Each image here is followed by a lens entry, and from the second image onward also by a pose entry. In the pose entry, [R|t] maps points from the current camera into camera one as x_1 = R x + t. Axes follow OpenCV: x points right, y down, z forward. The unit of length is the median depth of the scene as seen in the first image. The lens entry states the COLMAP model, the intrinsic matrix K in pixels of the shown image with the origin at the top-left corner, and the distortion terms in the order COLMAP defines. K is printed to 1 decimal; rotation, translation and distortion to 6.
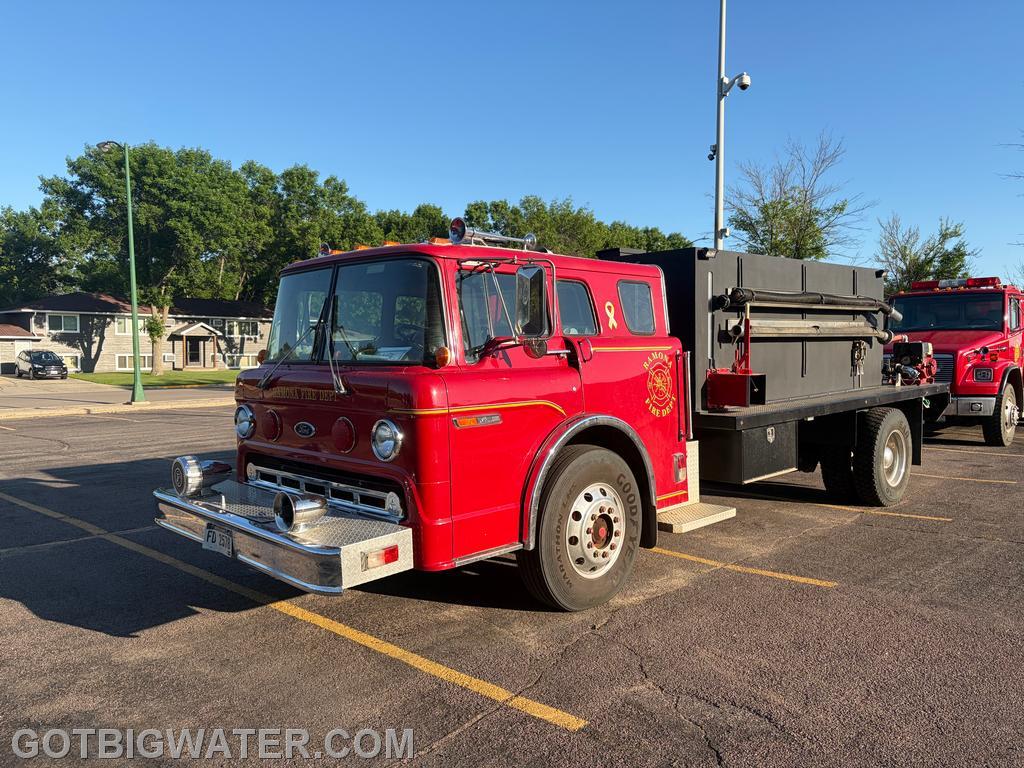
lens RADIAL K [[765.1, 0, 529.6], [0, 765.1, 389.0], [0, 0, 1]] dist [0.045184, -0.039176]
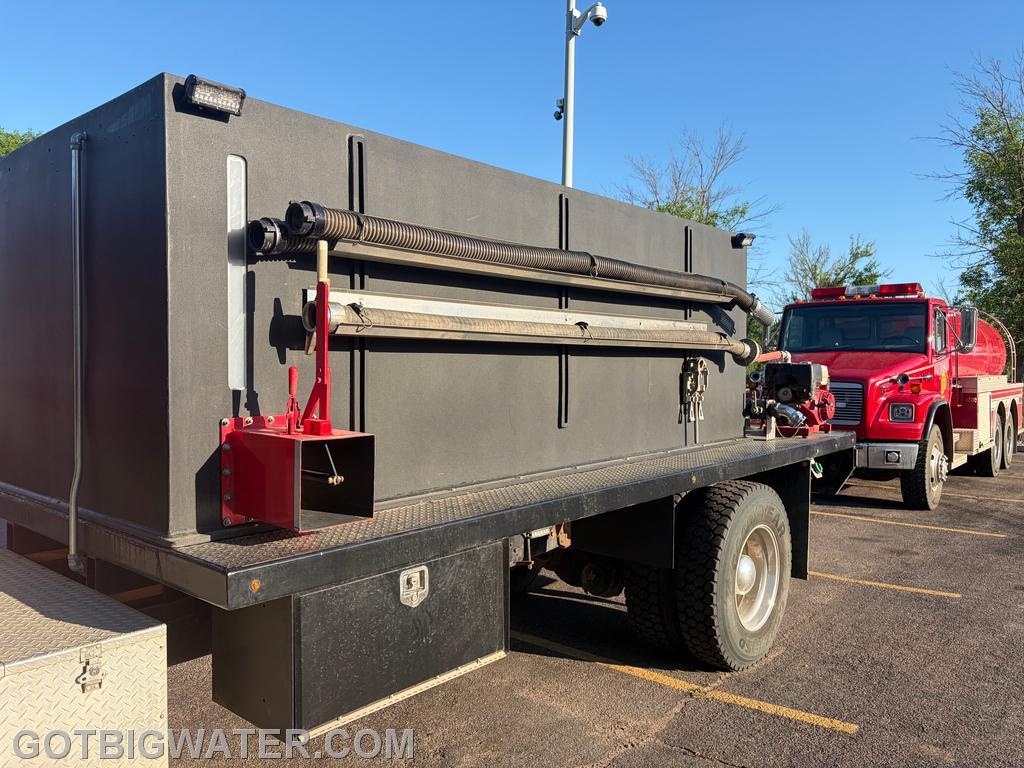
lens RADIAL K [[765.1, 0, 522.8], [0, 765.1, 382.3], [0, 0, 1]] dist [0.045184, -0.039176]
pose [[0.996278, 0.020167, 0.083808, 0.233654], [-0.017479, 0.999313, -0.032679, -0.022883], [-0.084410, 0.031092, 0.995946, 0.422350]]
